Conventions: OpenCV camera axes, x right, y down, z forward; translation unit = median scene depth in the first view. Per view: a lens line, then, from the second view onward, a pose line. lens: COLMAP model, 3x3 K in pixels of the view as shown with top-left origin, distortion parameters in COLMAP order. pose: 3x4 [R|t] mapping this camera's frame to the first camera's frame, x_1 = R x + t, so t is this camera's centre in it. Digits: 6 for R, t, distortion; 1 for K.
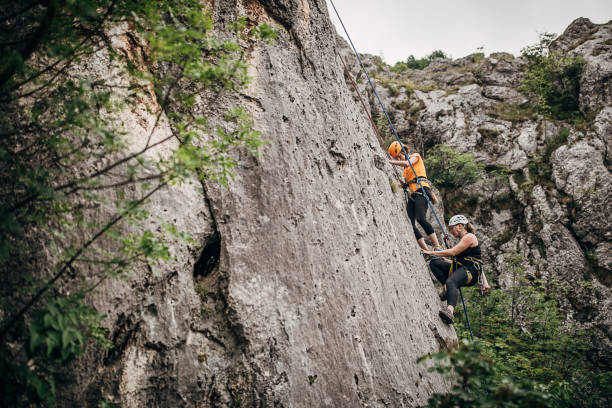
lens RADIAL K [[582.7, 0, 305.5], [0, 582.7, 203.5], [0, 0, 1]] dist [-0.007723, 0.000000]
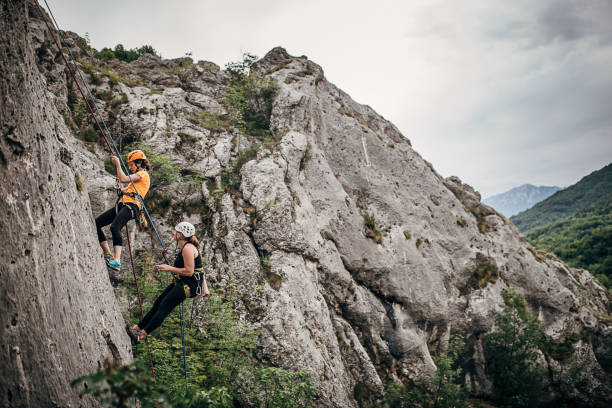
lens RADIAL K [[582.7, 0, 307.9], [0, 582.7, 203.1], [0, 0, 1]] dist [-0.007723, 0.000000]
pose [[0.864535, 0.096747, 0.493173, 0.002746], [-0.097803, 0.994923, -0.023728, -0.003512], [-0.492965, -0.027720, 0.869608, -0.000141]]
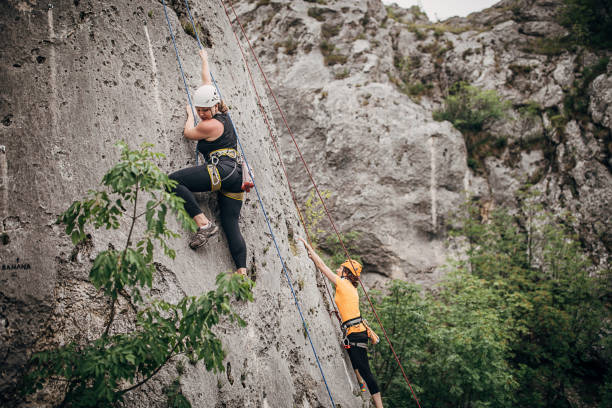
lens RADIAL K [[582.7, 0, 308.0], [0, 582.7, 204.1], [0, 0, 1]] dist [-0.007723, 0.000000]
pose [[0.989158, -0.033058, -0.143085, 0.124426], [0.037331, 0.998931, 0.027277, 0.060304], [0.142030, -0.032323, 0.989334, 0.050885]]
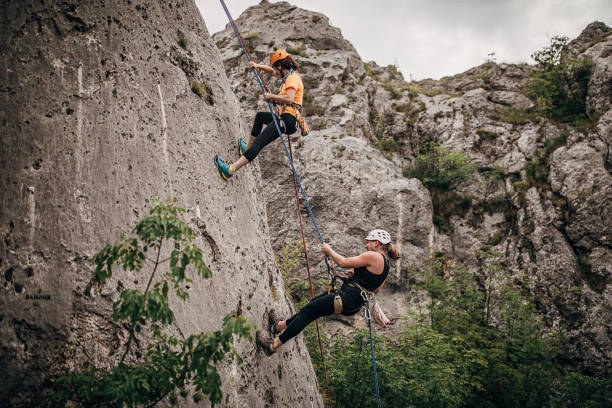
lens RADIAL K [[582.7, 0, 307.7], [0, 582.7, 203.6], [0, 0, 1]] dist [-0.007723, 0.000000]
pose [[0.995859, 0.032487, -0.084905, 0.118862], [-0.036613, 0.998200, -0.047494, 0.055918], [0.083210, 0.050406, 0.995256, 0.026388]]
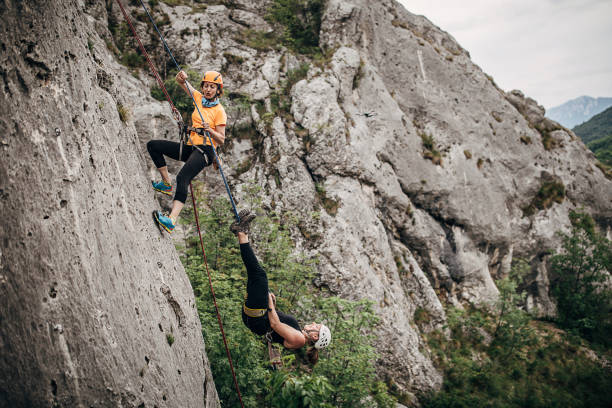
lens RADIAL K [[582.7, 0, 307.8], [0, 582.7, 202.3], [0, 0, 1]] dist [-0.007723, 0.000000]
pose [[0.902804, 0.011049, 0.429911, 0.011384], [-0.067277, 0.990990, 0.115811, -0.005133], [-0.424758, -0.133478, 0.895413, 0.049448]]
